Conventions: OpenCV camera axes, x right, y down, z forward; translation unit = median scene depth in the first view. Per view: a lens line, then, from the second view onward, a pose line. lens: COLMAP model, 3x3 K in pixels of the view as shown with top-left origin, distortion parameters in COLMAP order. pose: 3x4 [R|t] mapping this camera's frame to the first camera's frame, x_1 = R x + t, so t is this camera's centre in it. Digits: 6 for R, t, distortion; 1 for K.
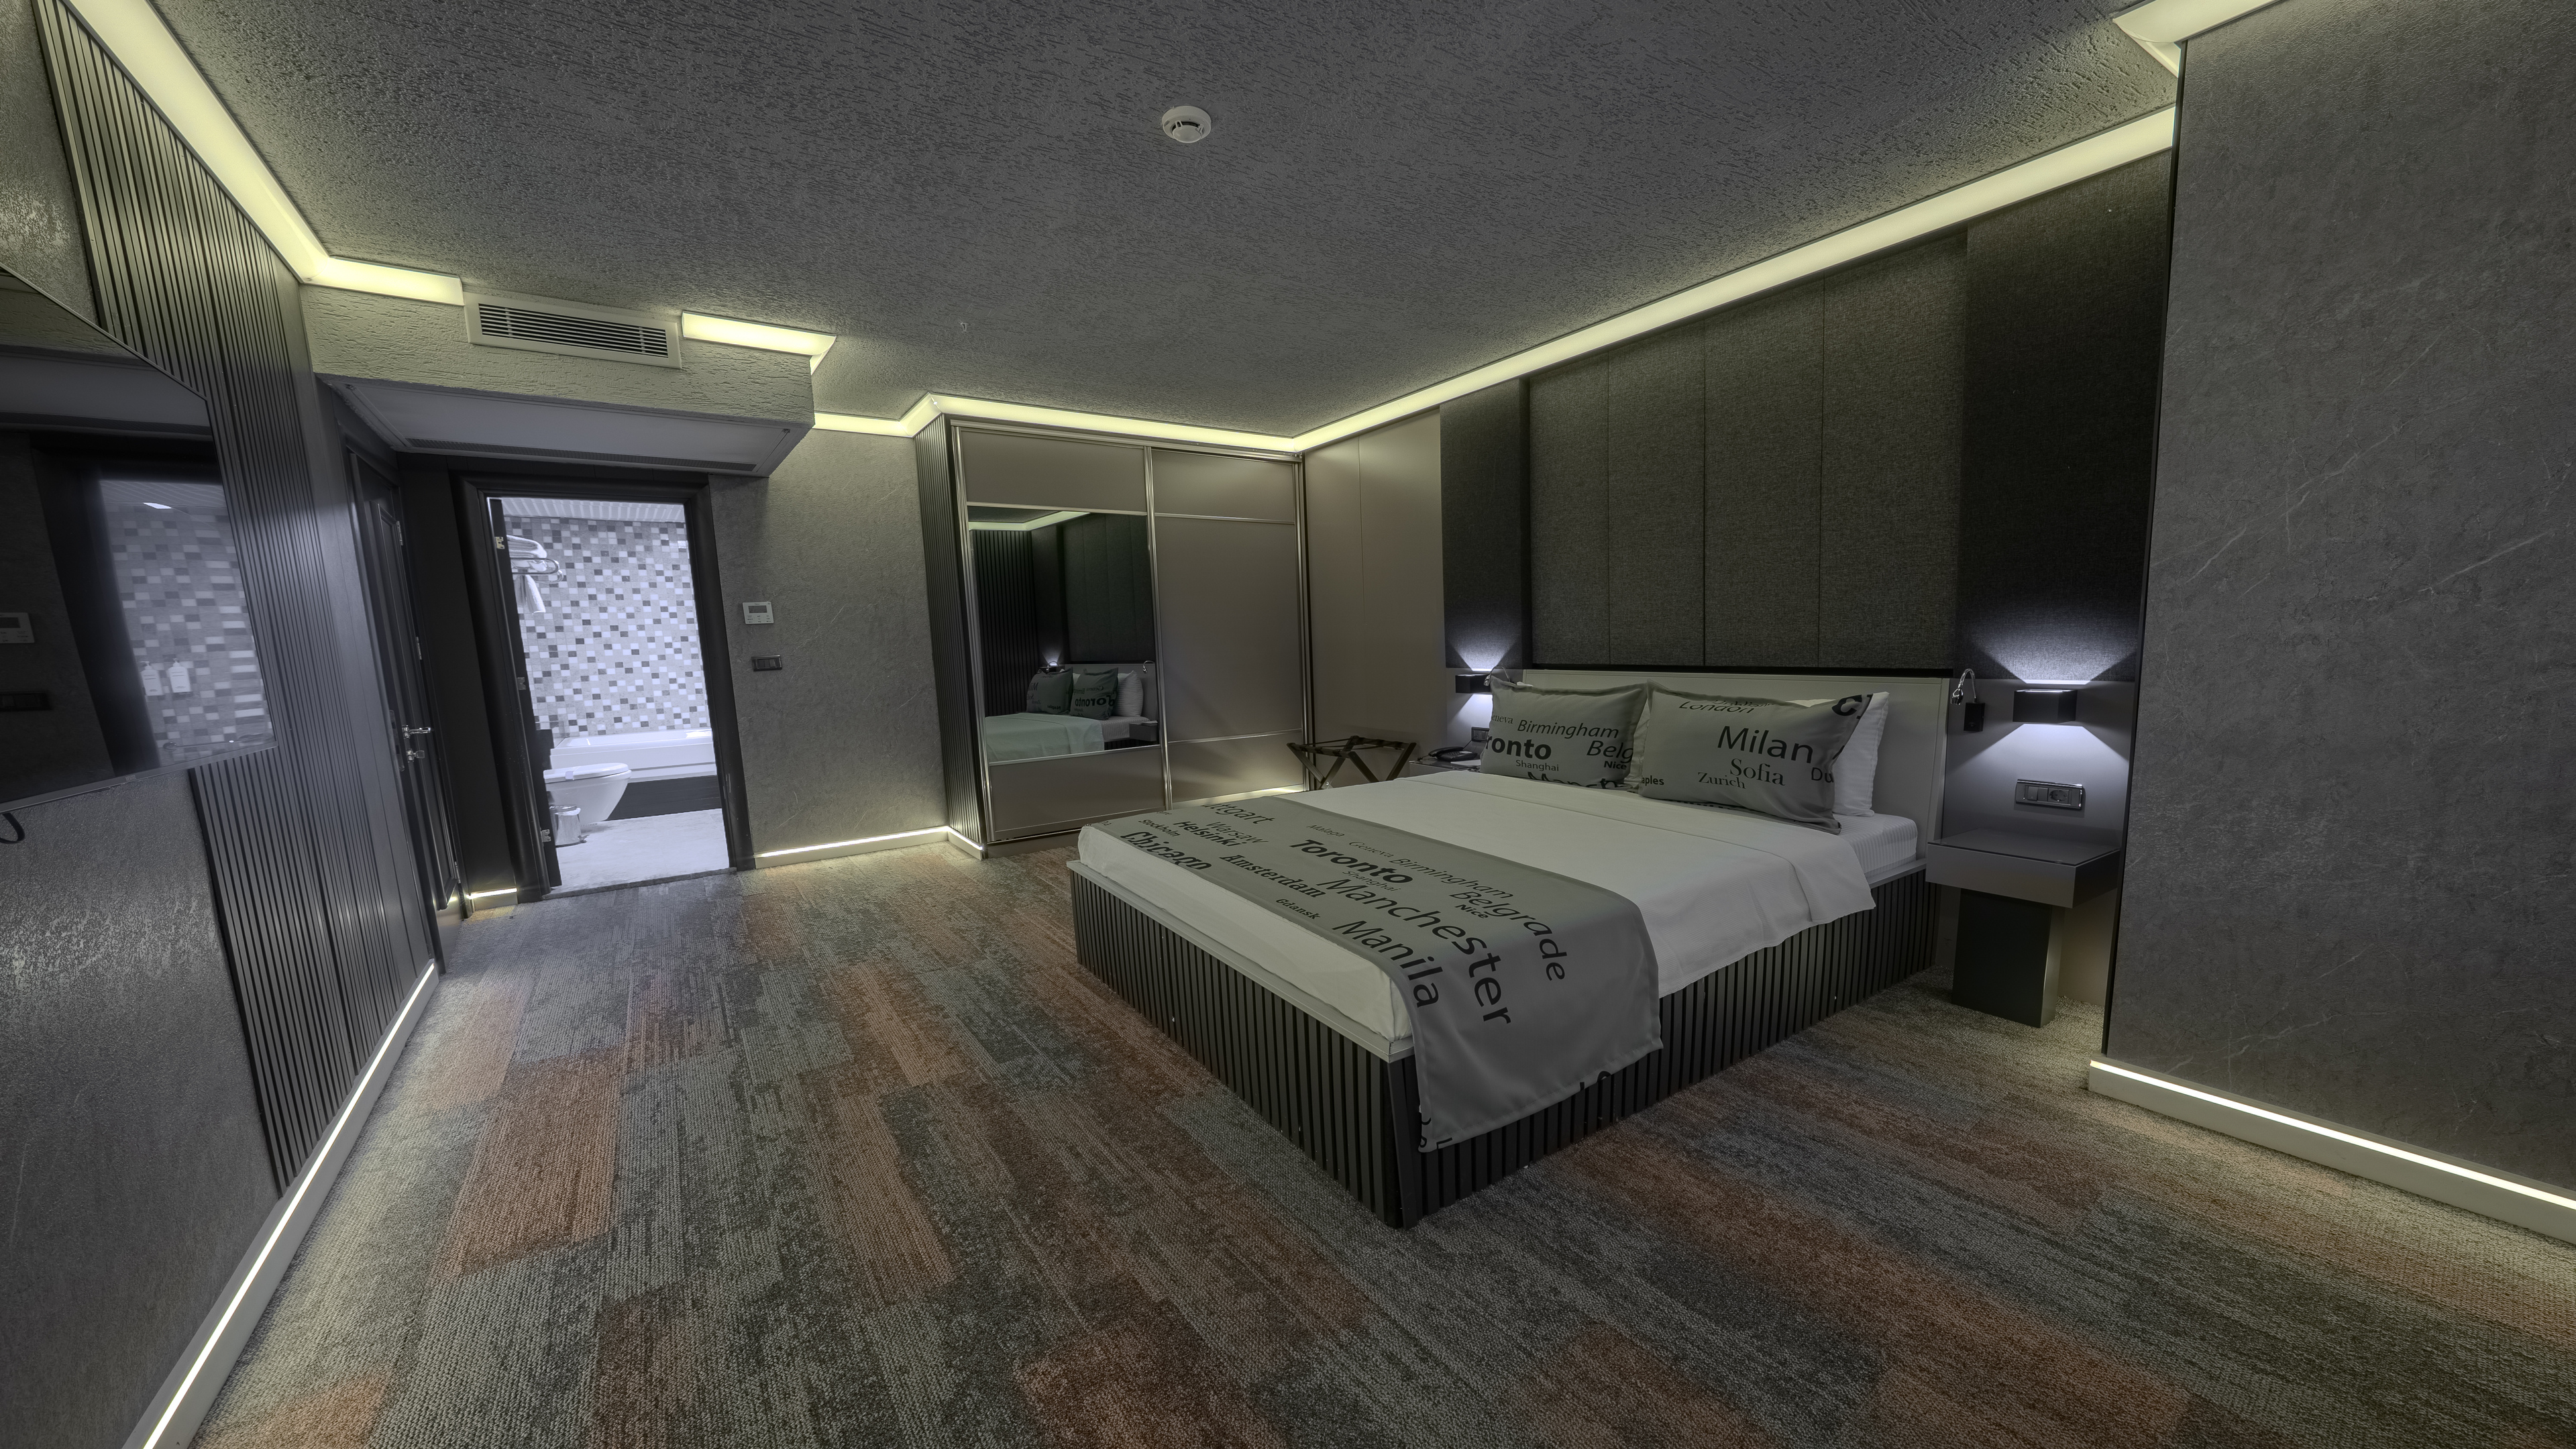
lens RADIAL K [[906.2, 0, 1307.7], [0, 906.2, 739.1], [0, 0, 1]] dist [-0.014835, 0.000500]
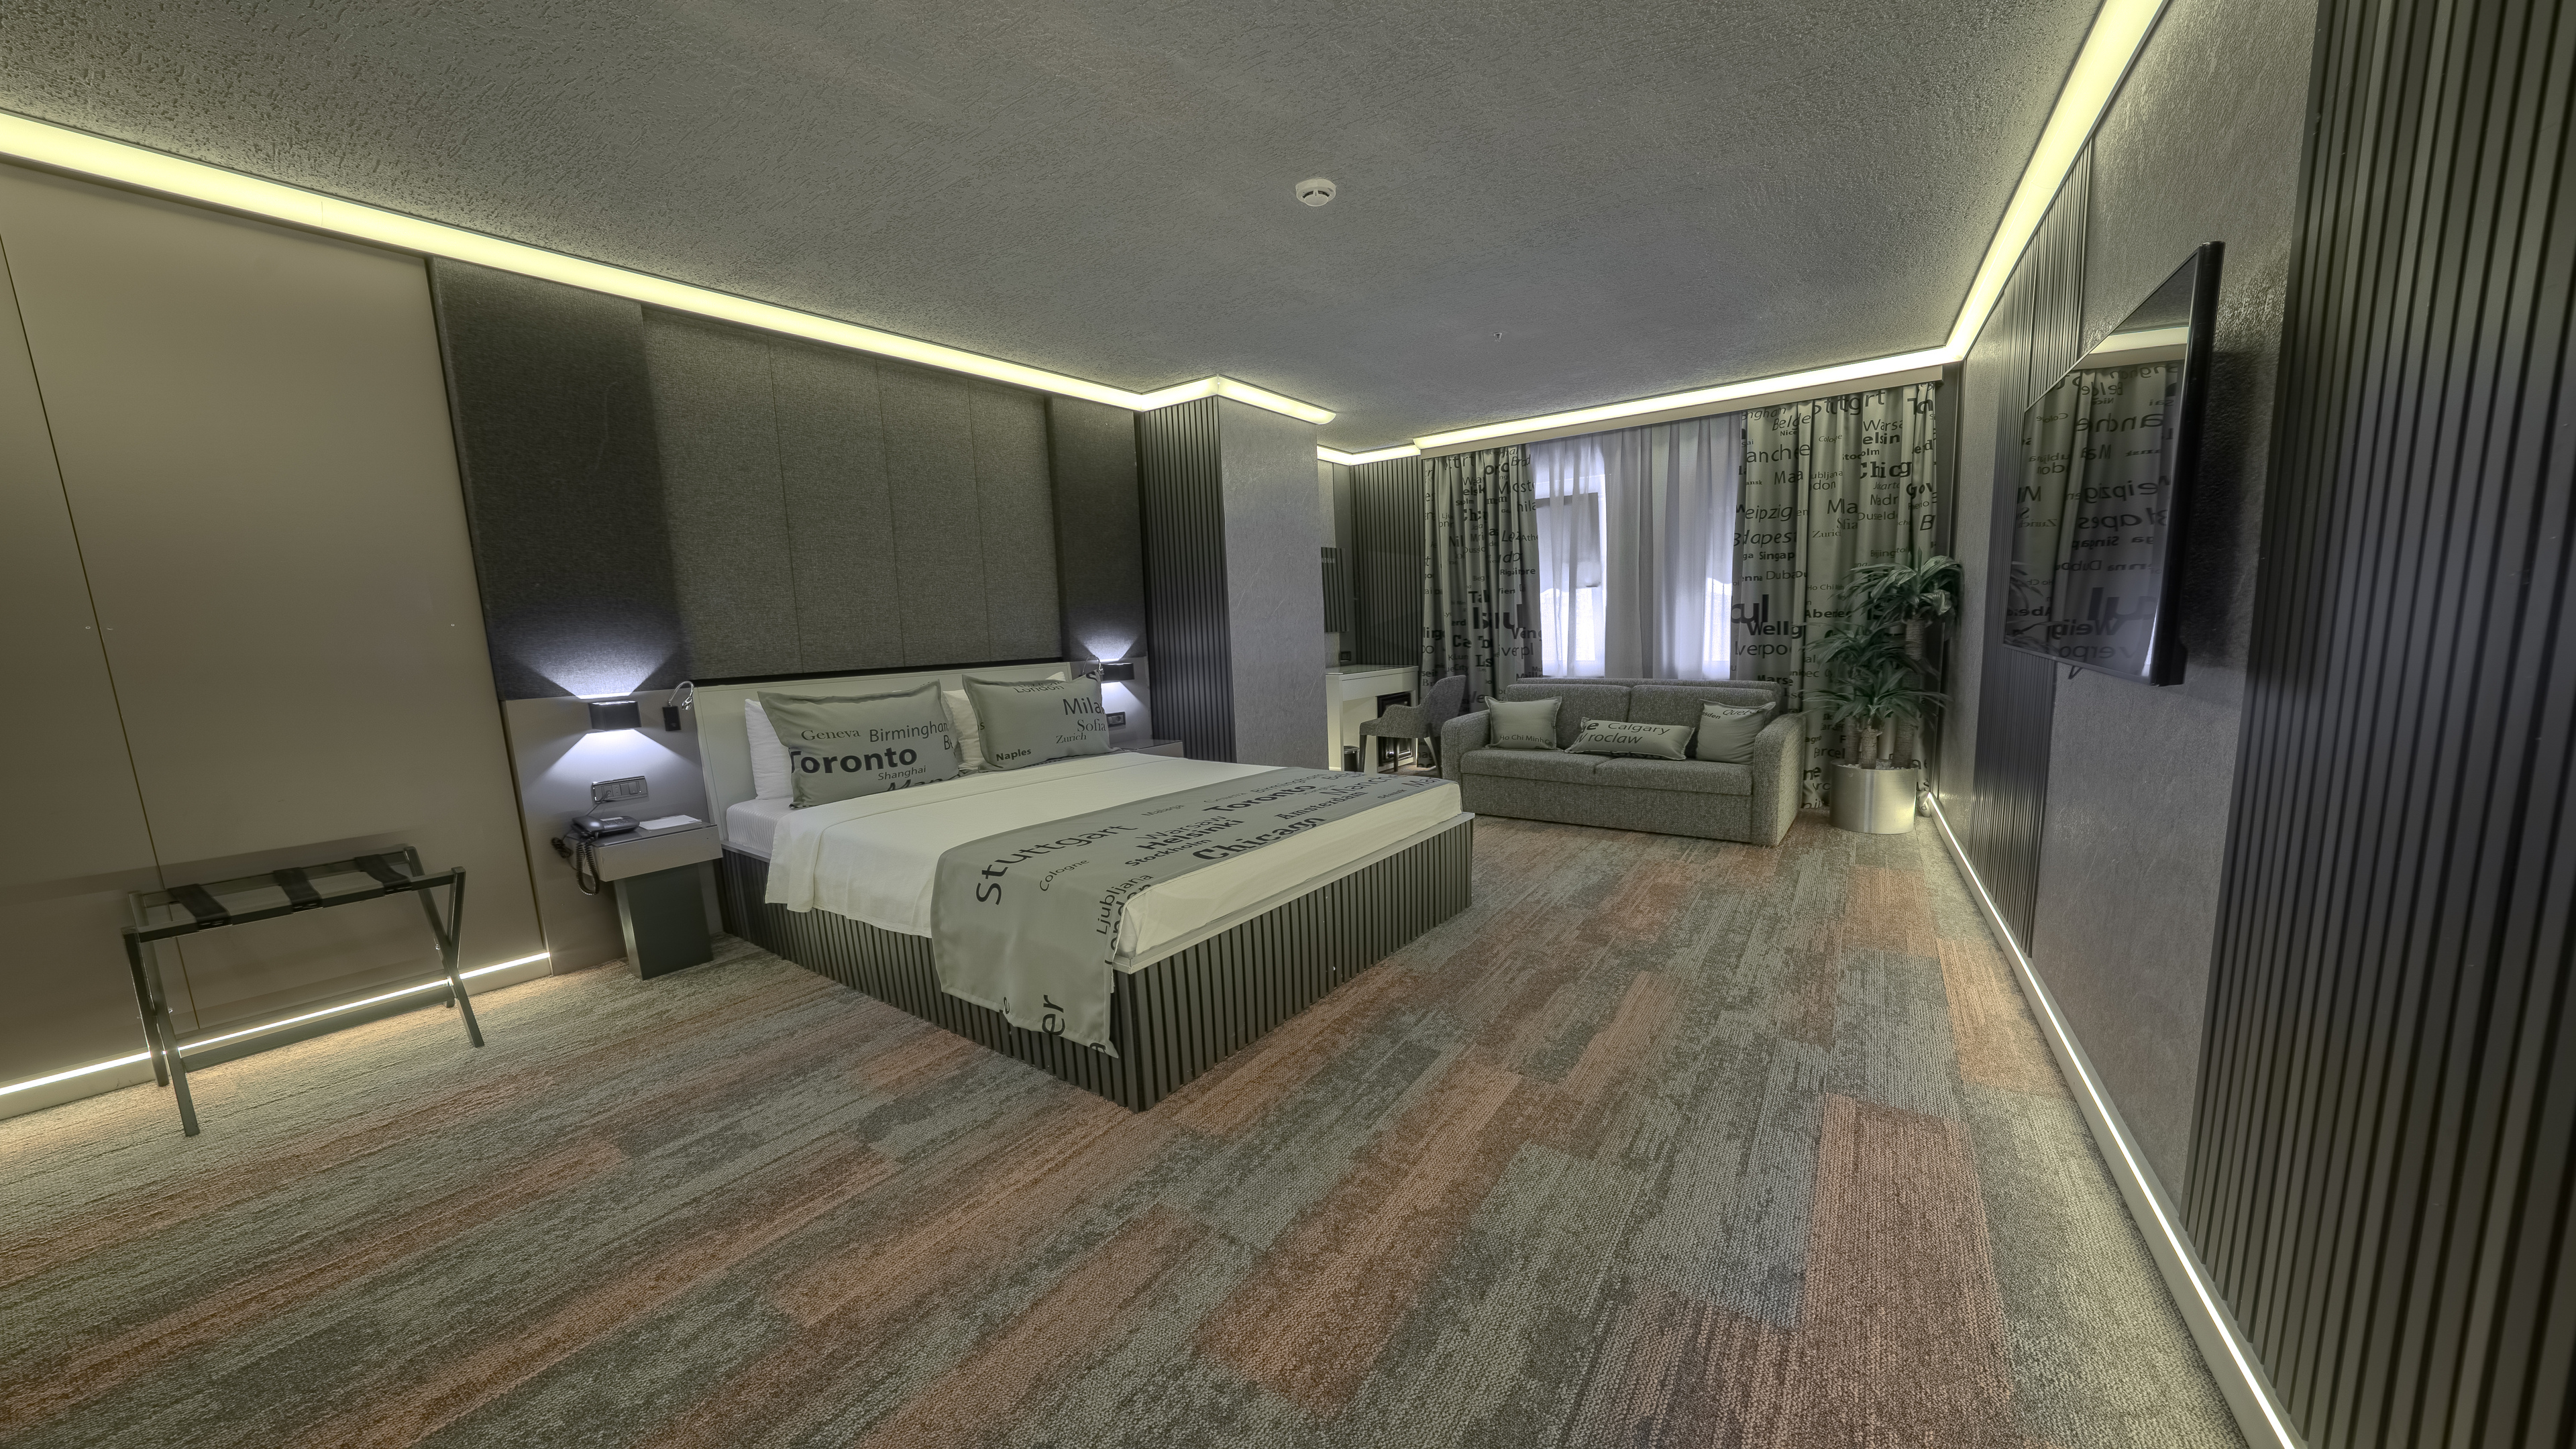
lens RADIAL K [[831.7, 0, 1284.8], [0, 831.7, 726.0], [0, 0, 1]] dist [-0.006575, -0.000038]
pose [[-0.325075, -0.085005, 0.941860, -1.017976], [0.138343, 0.980963, 0.136282, -0.120241], [-0.935514, 0.174601, -0.307127, 1.269637]]
